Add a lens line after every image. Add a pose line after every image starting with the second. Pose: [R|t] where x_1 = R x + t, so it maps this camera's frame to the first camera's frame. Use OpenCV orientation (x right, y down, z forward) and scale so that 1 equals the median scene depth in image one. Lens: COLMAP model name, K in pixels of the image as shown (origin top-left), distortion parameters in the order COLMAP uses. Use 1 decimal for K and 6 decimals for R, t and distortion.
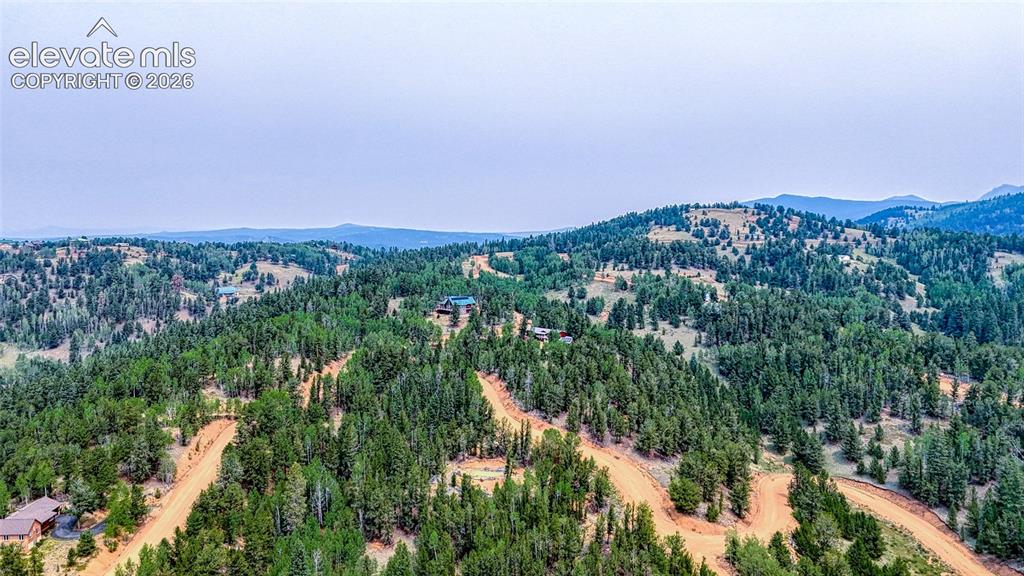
lens RADIAL K [[751.4, 0, 512.7], [0, 751.4, 292.1], [0, 0, 1]] dist [0.078695, -0.078426]
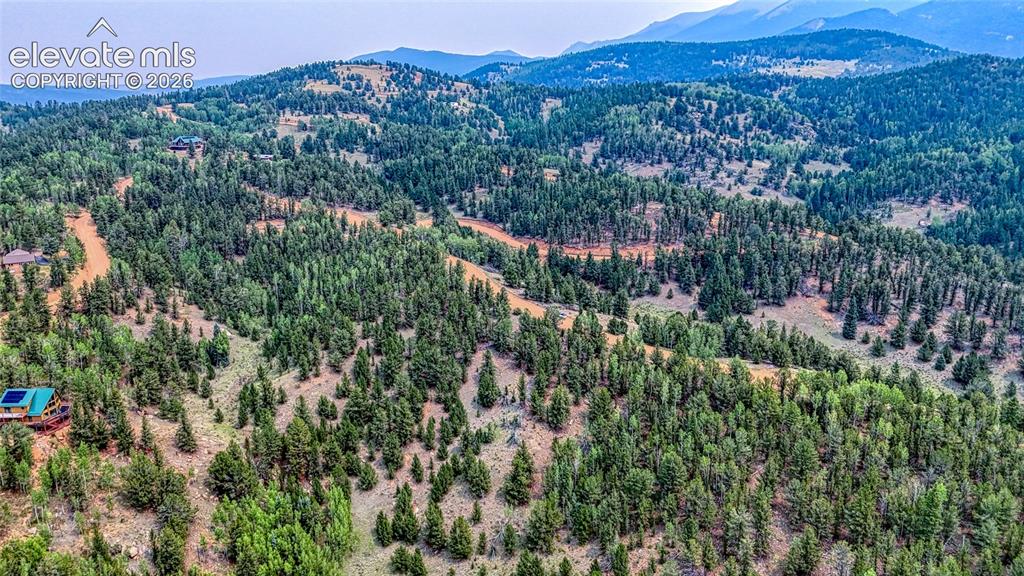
lens RADIAL K [[751.4, 0, 512.7], [0, 751.4, 292.1], [0, 0, 1]] dist [0.078695, -0.078426]
pose [[0.886591, -0.130307, 0.443820, -0.138545], [0.045415, 0.979385, 0.196829, 0.026395], [-0.460320, -0.154351, 0.874232, -0.336079]]
